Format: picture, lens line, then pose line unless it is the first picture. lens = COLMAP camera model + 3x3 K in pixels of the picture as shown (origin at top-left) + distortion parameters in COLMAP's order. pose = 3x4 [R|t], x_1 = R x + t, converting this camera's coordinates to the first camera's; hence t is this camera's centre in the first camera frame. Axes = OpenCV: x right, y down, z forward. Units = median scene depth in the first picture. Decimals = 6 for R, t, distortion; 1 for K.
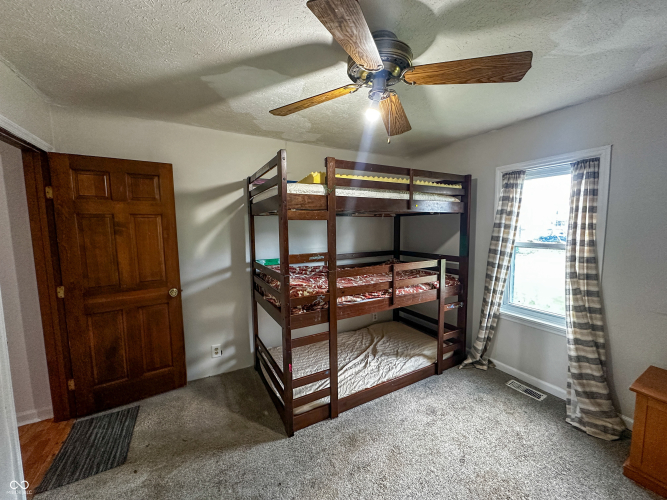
lens RADIAL K [[266.1, 0, 334.4], [0, 266.1, 250.4], [0, 0, 1]] dist [-0.002647, 0.000103]
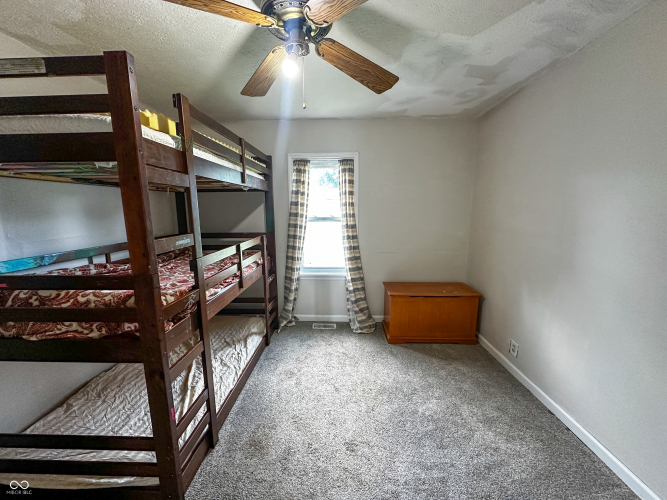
lens RADIAL K [[266.1, 0, 333.9], [0, 266.1, 250.4], [0, 0, 1]] dist [-0.002647, 0.000103]
pose [[0.512015, -0.125930, 0.849695, -0.359802], [0.077899, 0.991926, 0.100069, 0.009525], [-0.855437, 0.014954, 0.517691, 0.247969]]
